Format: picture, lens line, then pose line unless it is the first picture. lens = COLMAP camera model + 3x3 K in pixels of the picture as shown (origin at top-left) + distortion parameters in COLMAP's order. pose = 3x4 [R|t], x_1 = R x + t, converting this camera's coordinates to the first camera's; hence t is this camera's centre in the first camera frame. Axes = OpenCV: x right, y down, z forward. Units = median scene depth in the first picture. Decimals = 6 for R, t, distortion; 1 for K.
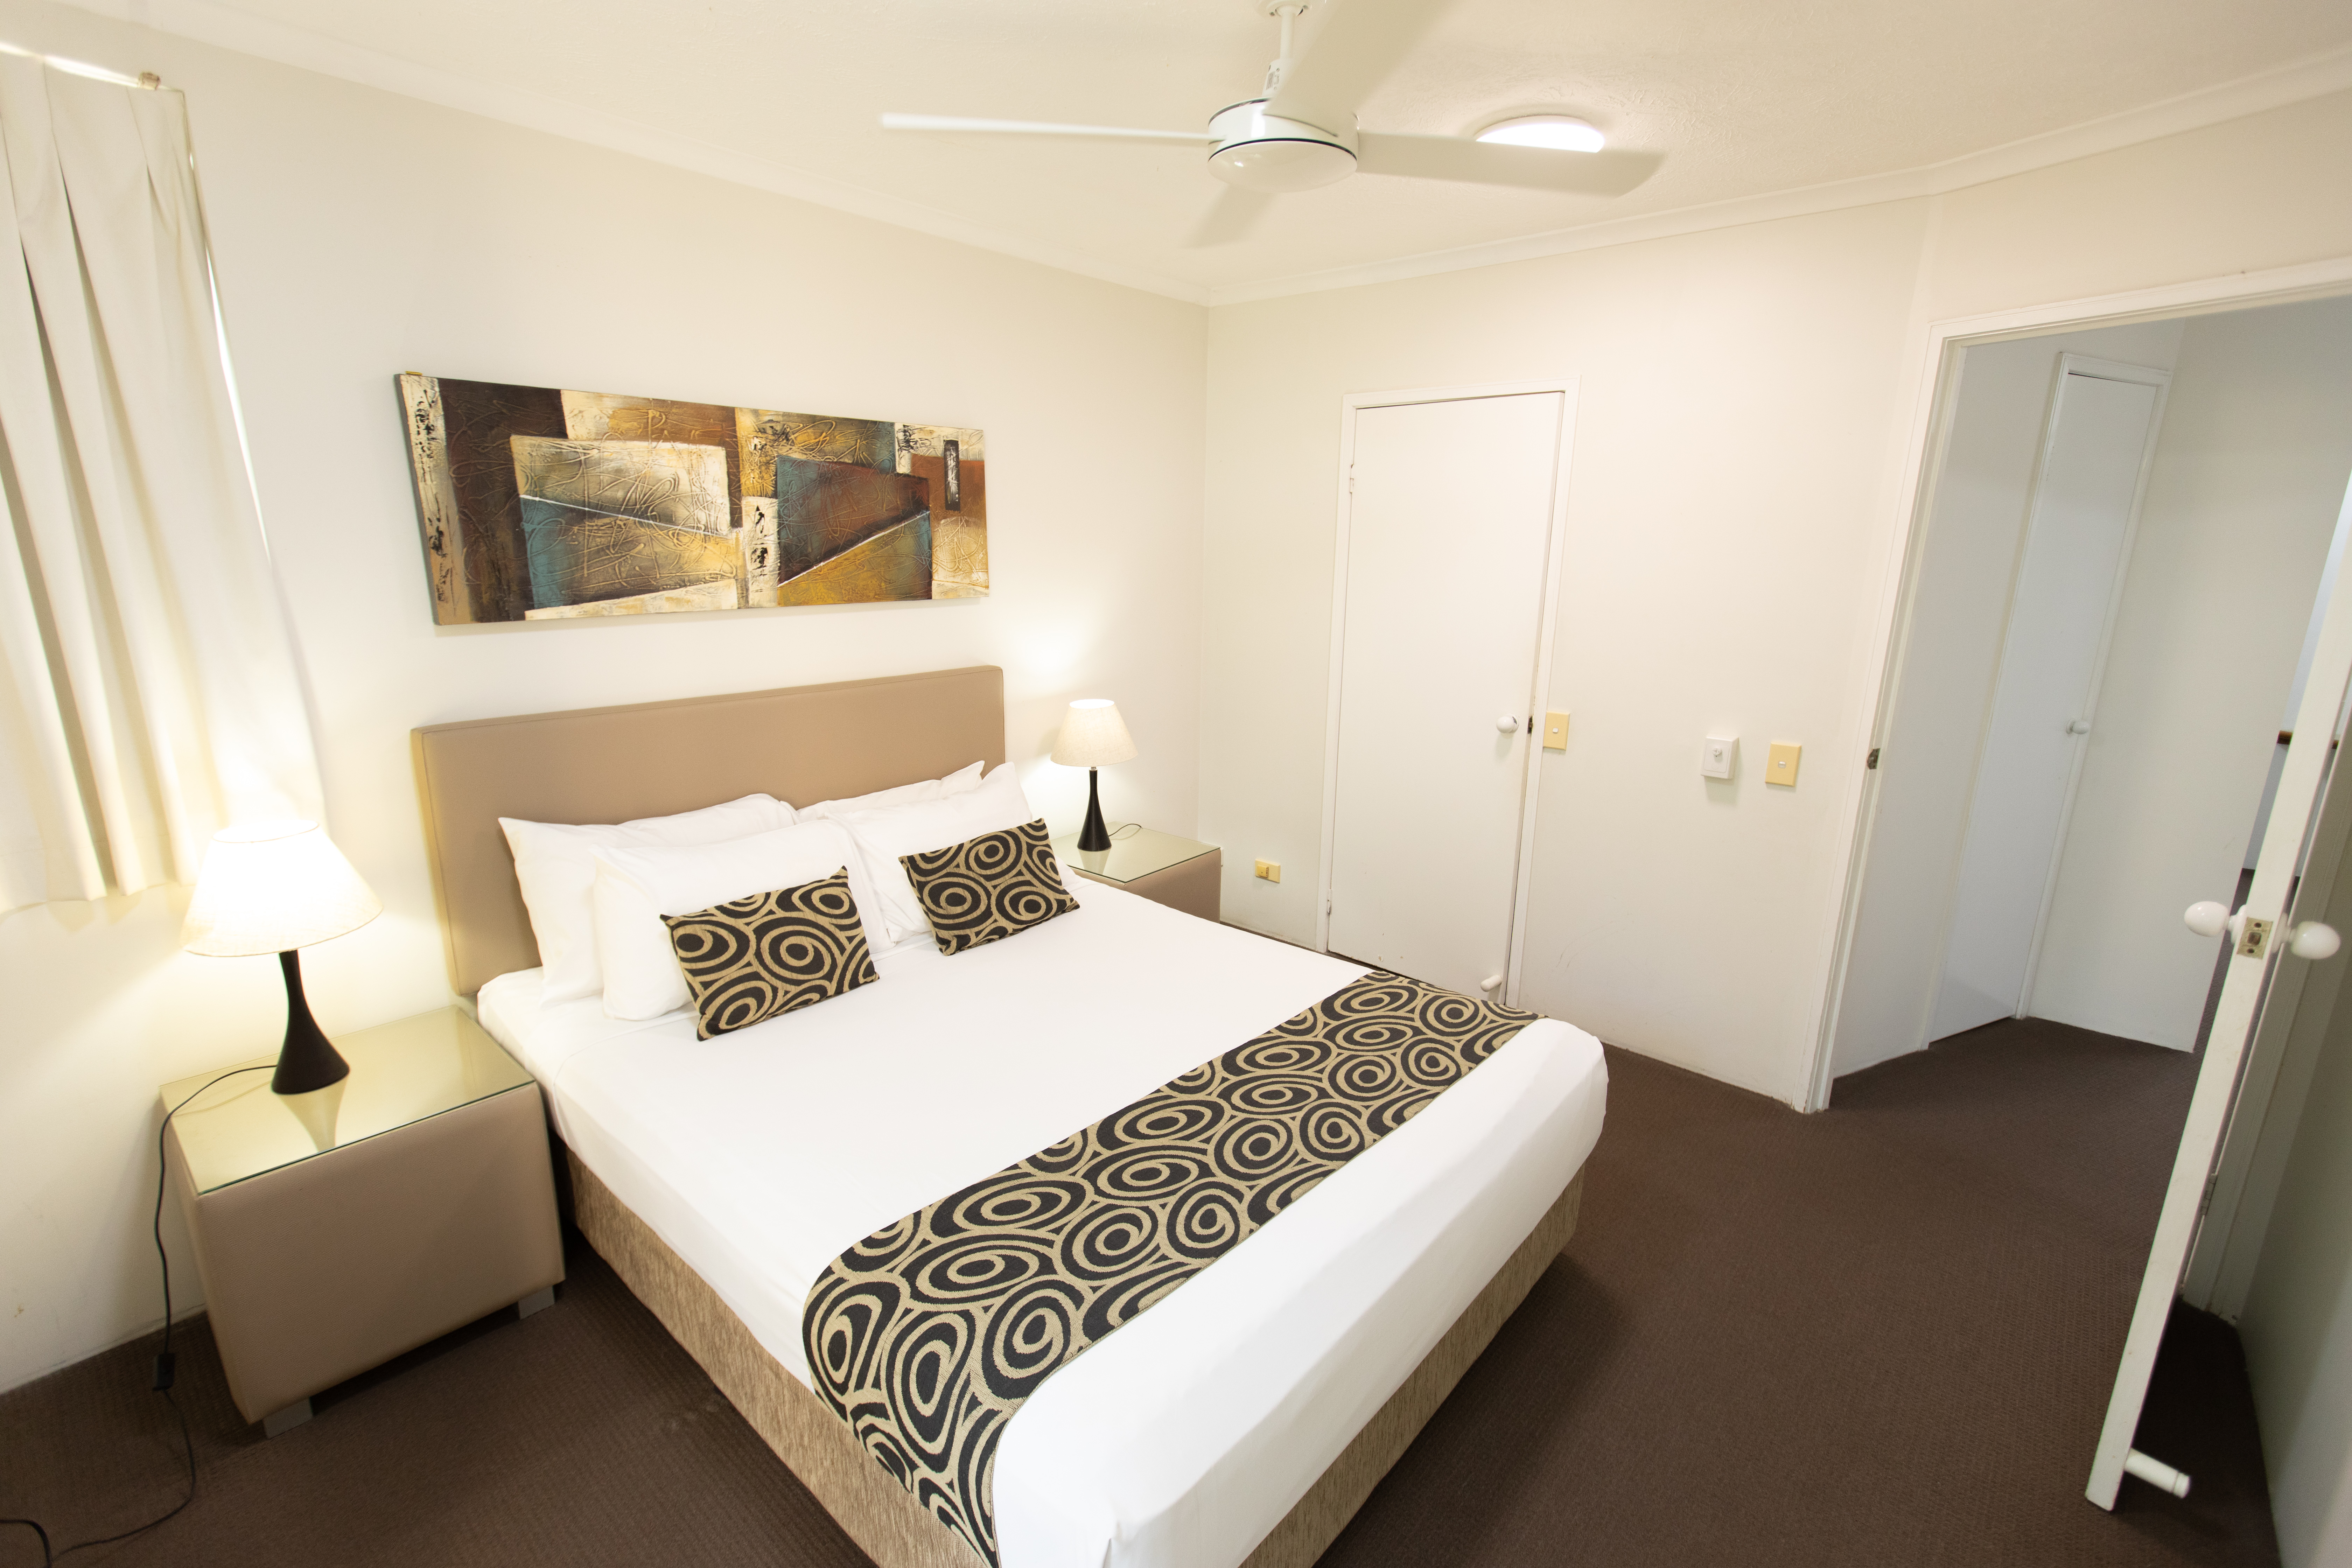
lens RADIAL K [[1056.1, 0, 1161.8], [0, 1056.1, 788.9], [0, 0, 1]] dist [-0.002138, 0.000219]
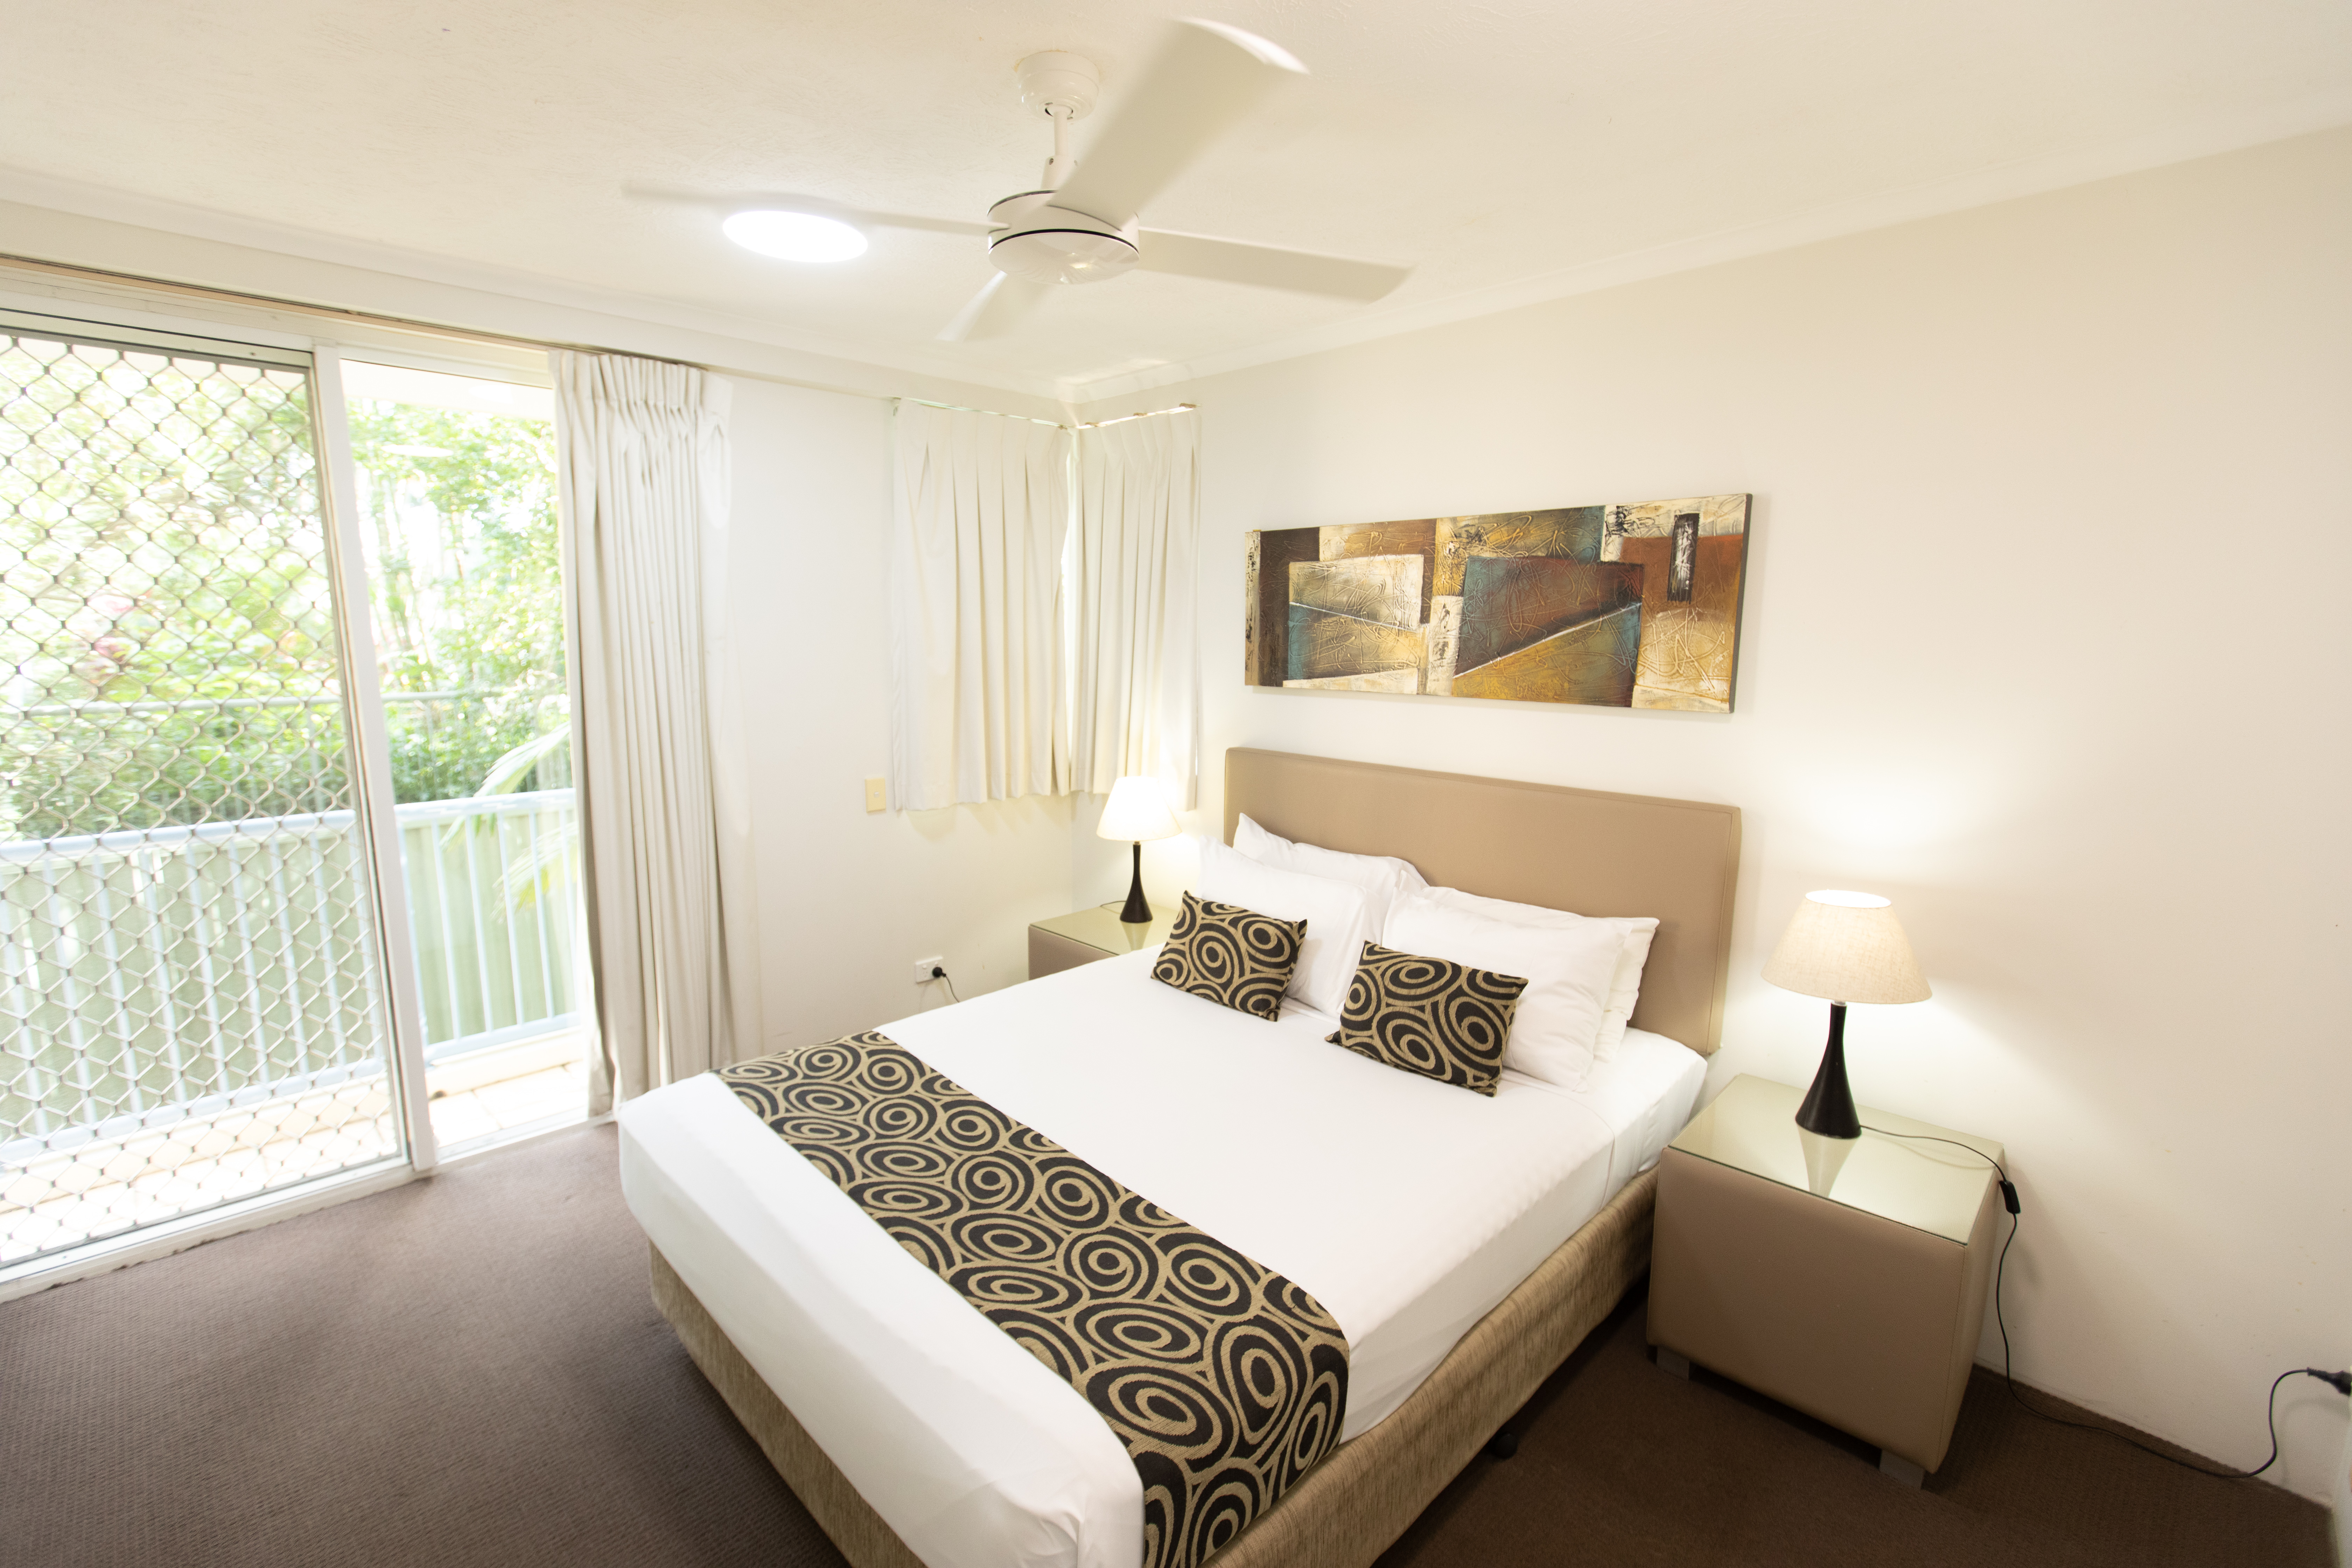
lens RADIAL K [[1056.1, 0, 1161.8], [0, 1056.1, 788.9], [0, 0, 1]] dist [-0.002138, 0.000219]
pose [[-0.079591, 0.147081, -0.985917, 0.740815], [-0.239051, 0.957377, 0.162122, -0.190589], [0.967740, 0.248588, -0.041039, 0.803124]]
